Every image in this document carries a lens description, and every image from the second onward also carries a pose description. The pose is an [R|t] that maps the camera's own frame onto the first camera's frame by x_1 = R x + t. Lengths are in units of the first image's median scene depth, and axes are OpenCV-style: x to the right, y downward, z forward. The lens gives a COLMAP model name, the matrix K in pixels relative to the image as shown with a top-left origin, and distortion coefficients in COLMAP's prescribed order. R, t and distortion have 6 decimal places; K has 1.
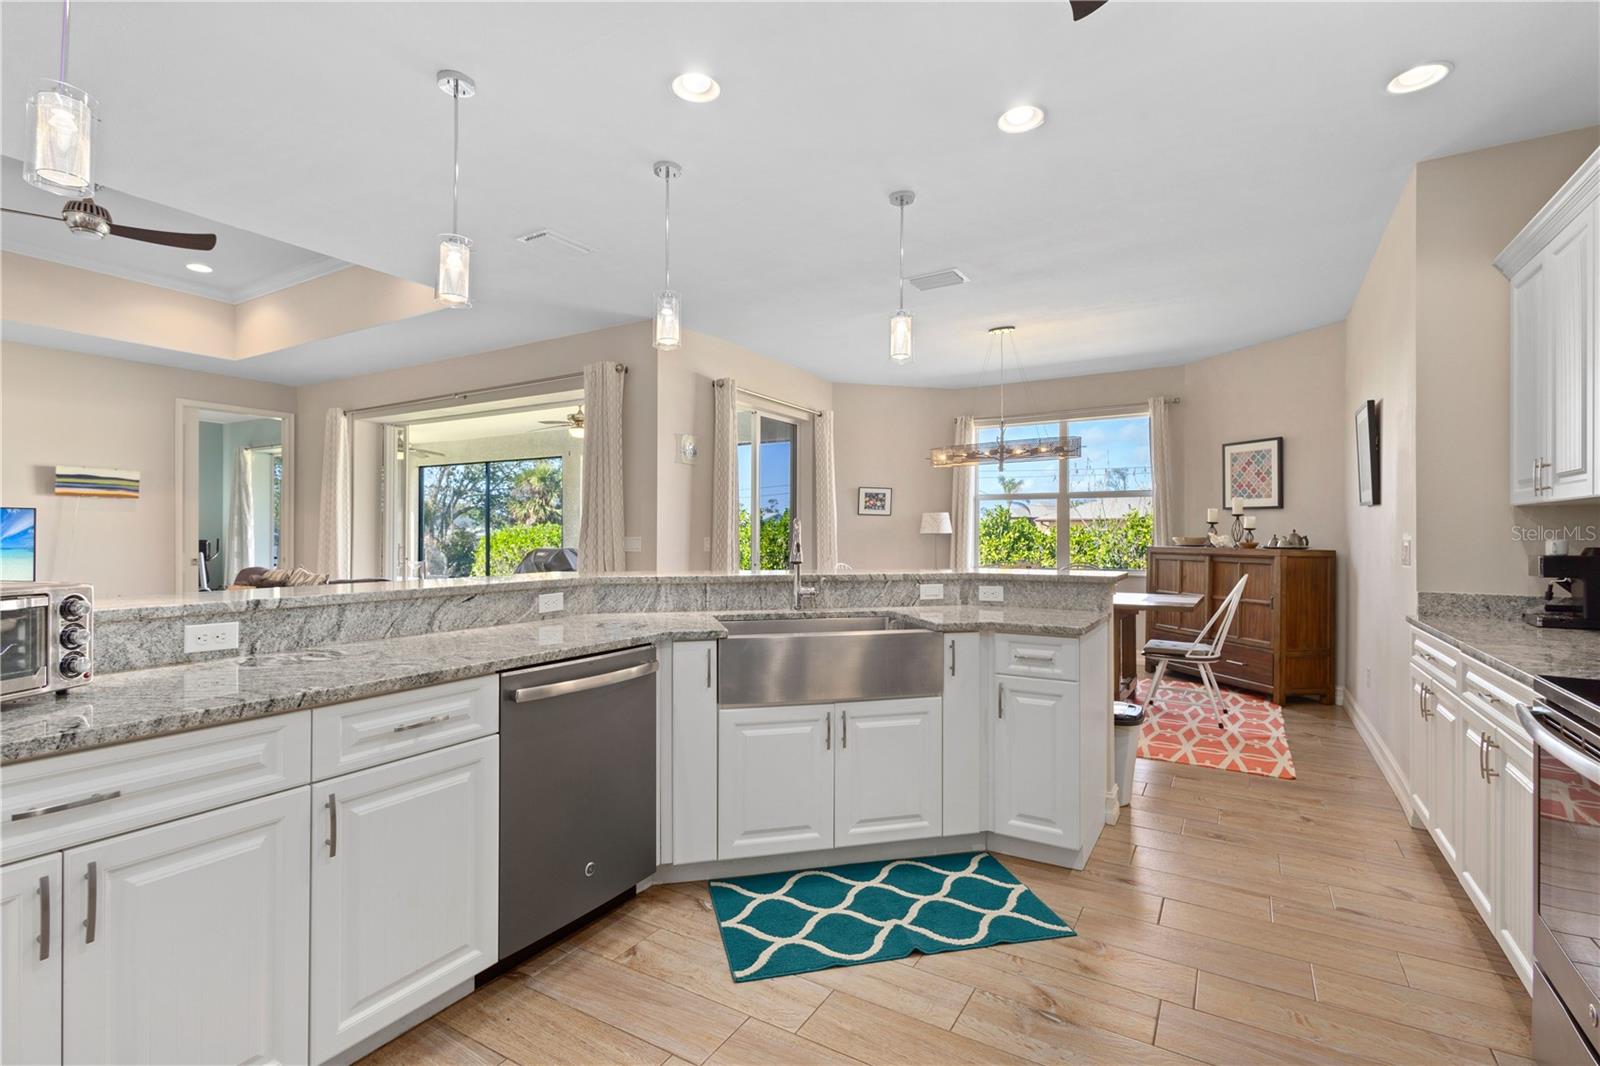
lens RADIAL K [[741.2, 0, 794.6], [0, 741.2, 533.4], [0, 0, 1]] dist [0.017399, -0.005700]
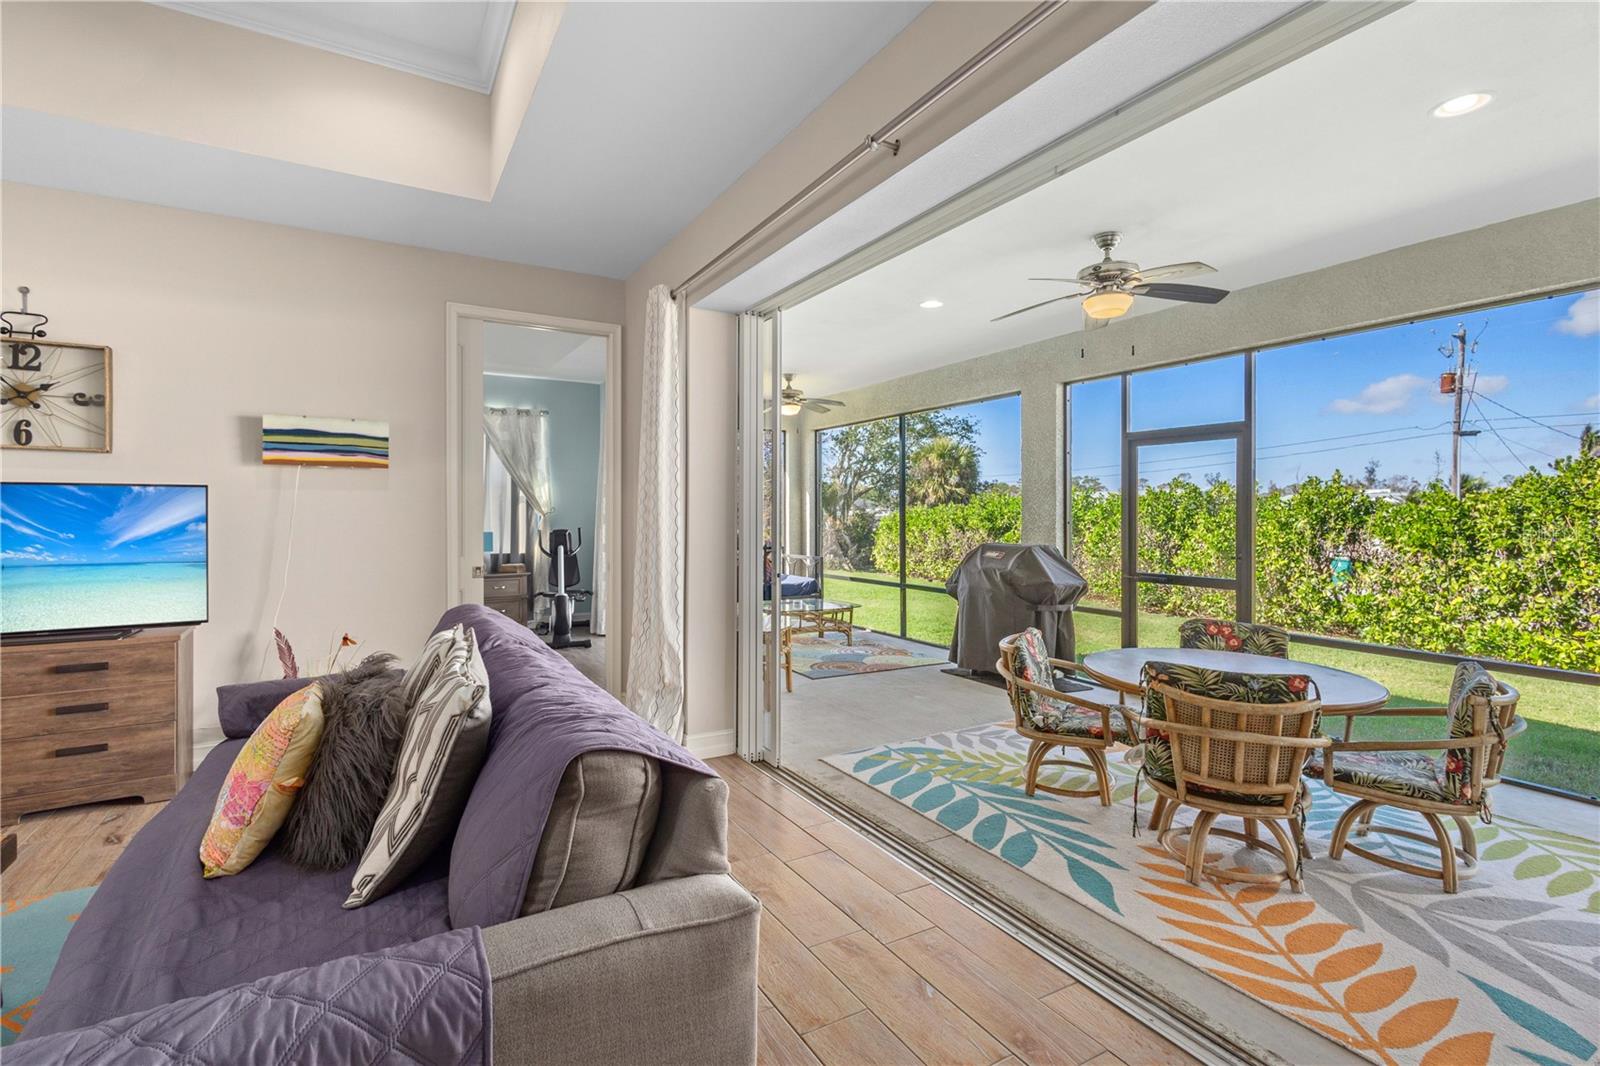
lens RADIAL K [[741.2, 0, 795.3], [0, 741.2, 512.7], [0, 0, 1]] dist [0.017399, -0.005700]
pose [[0.873270, -0.004859, -0.487212, -0.321459], [0.004600, 0.999988, -0.001728, -0.008884], [0.487214, -0.000732, 0.873282, 0.684714]]
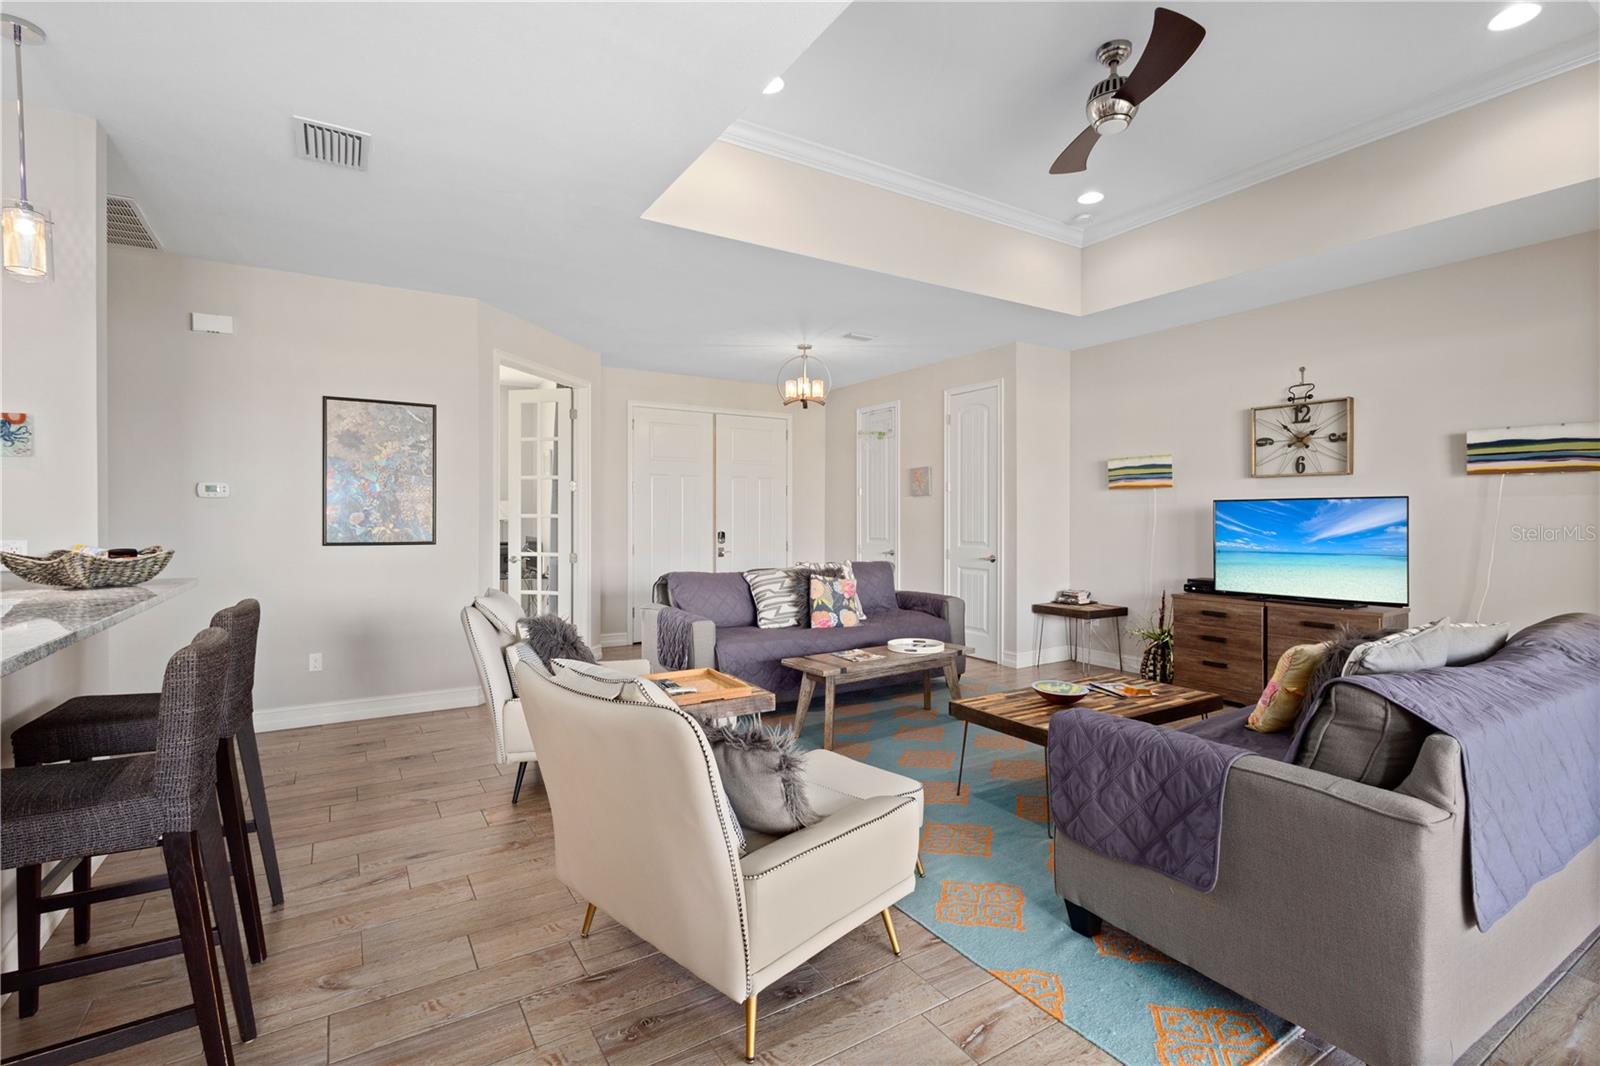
lens RADIAL K [[741.2, 0, 803.7], [0, 741.2, 526.1], [0, 0, 1]] dist [0.017399, -0.005700]
pose [[-0.454745, 0.006084, -0.890601, -0.110229], [-0.000229, 0.999976, 0.006949, -0.009429], [0.890621, 0.003364, -0.454733, 0.773923]]
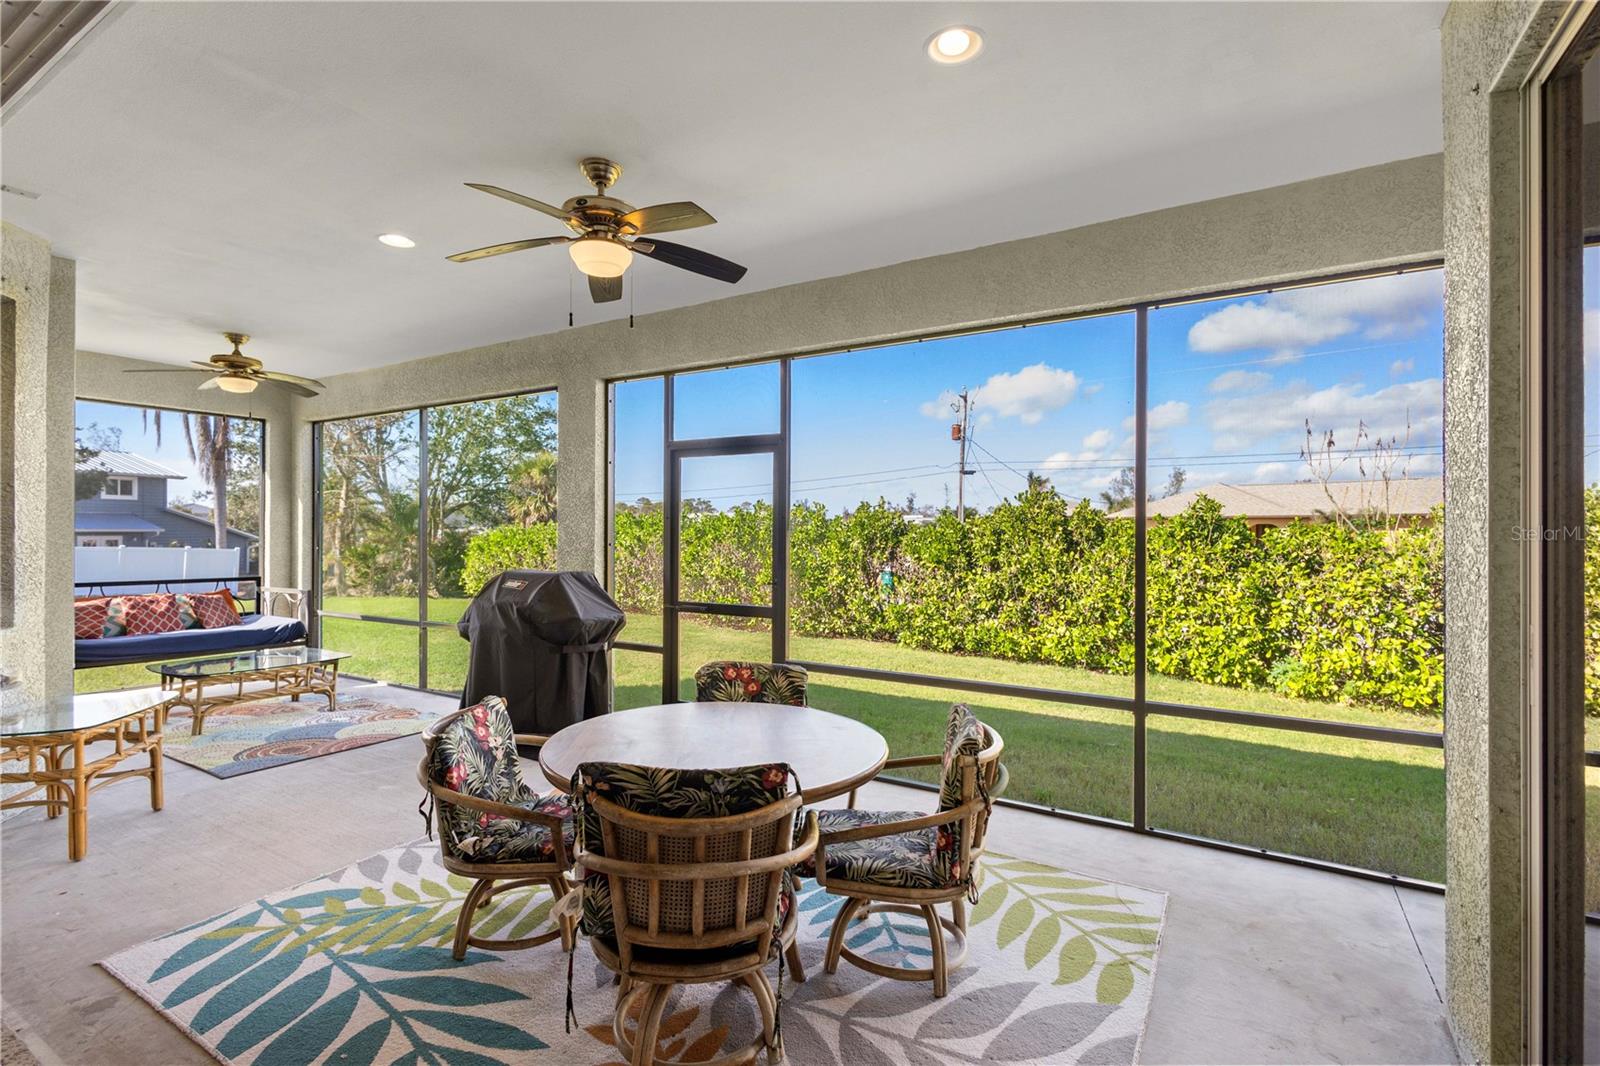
lens RADIAL K [[741.2, 0, 791.5], [0, 741.2, 530.4], [0, 0, 1]] dist [0.017399, -0.005700]
pose [[0.999935, 0.000731, -0.011375, -0.269045], [-0.000764, 0.999995, -0.002909, -0.009269], [0.011372, 0.002918, 0.999931, 0.894922]]
